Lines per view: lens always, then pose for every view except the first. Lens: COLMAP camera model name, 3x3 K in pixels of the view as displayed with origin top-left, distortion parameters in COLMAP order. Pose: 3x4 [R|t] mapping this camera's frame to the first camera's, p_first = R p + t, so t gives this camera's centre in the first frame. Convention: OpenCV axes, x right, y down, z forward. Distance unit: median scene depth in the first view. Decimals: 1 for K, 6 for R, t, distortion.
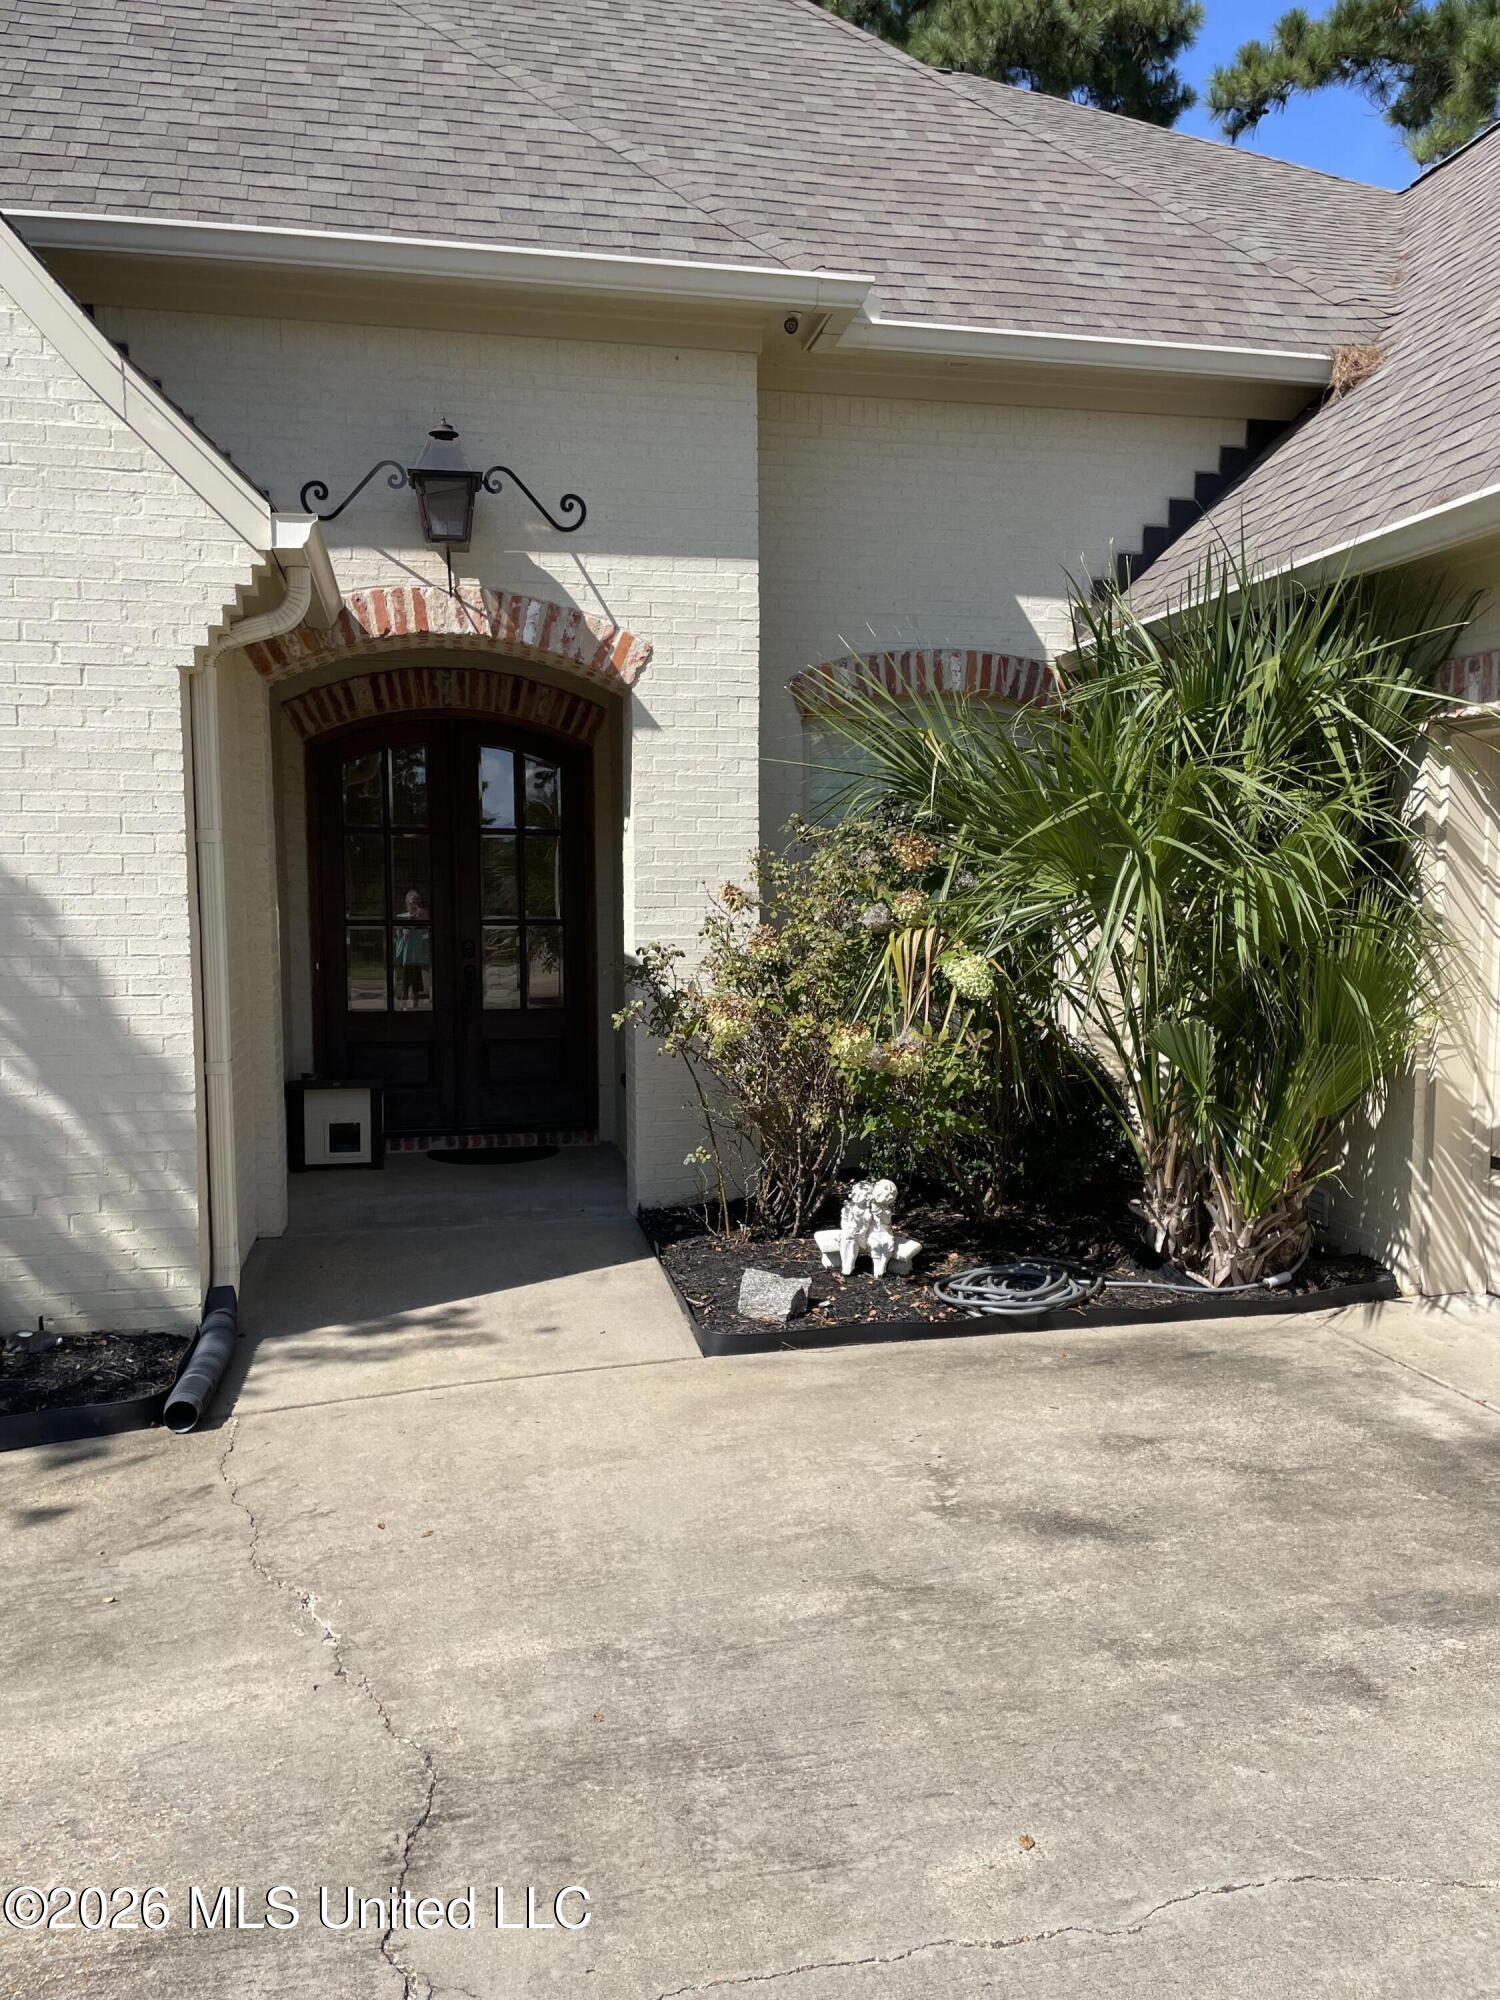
lens RADIAL K [[1509.7, 0, 751.8], [0, 1509.7, 994.1], [0, 0, 1]] dist [0.053955, -0.082604]
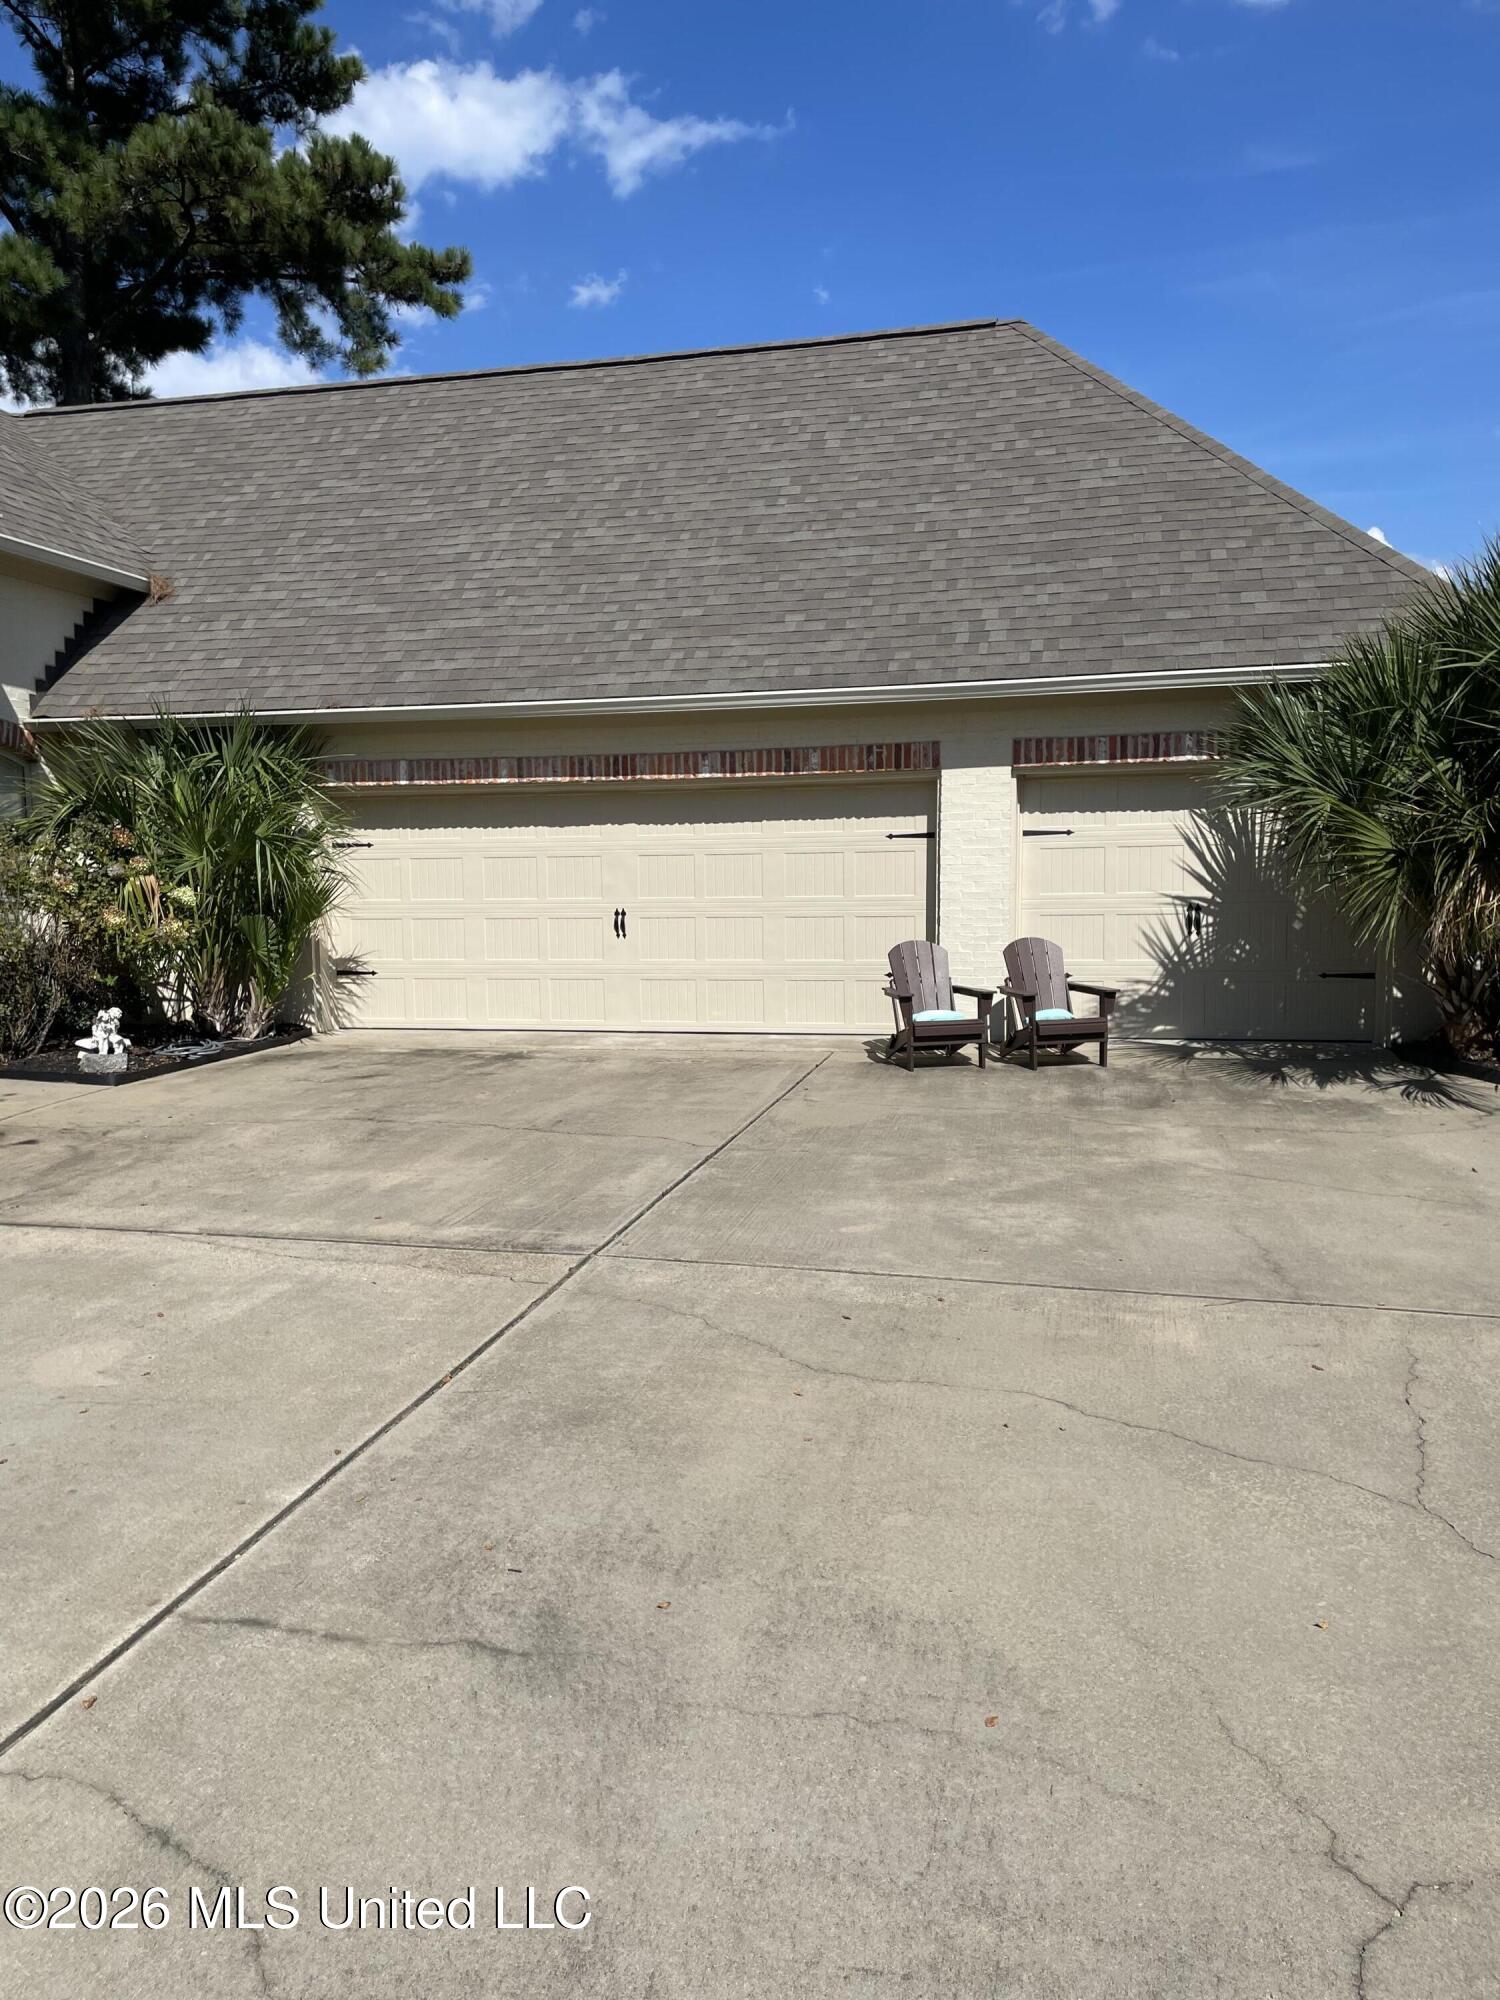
lens RADIAL K [[1509.7, 0, 747.3], [0, 1509.7, 1000.2], [0, 0, 1]] dist [0.053955, -0.082604]
pose [[0.405723, -0.078361, 0.910631, -1.386529], [0.077632, 0.995672, 0.051091, 0.079151], [-0.910693, 0.049965, 0.410050, -0.543849]]
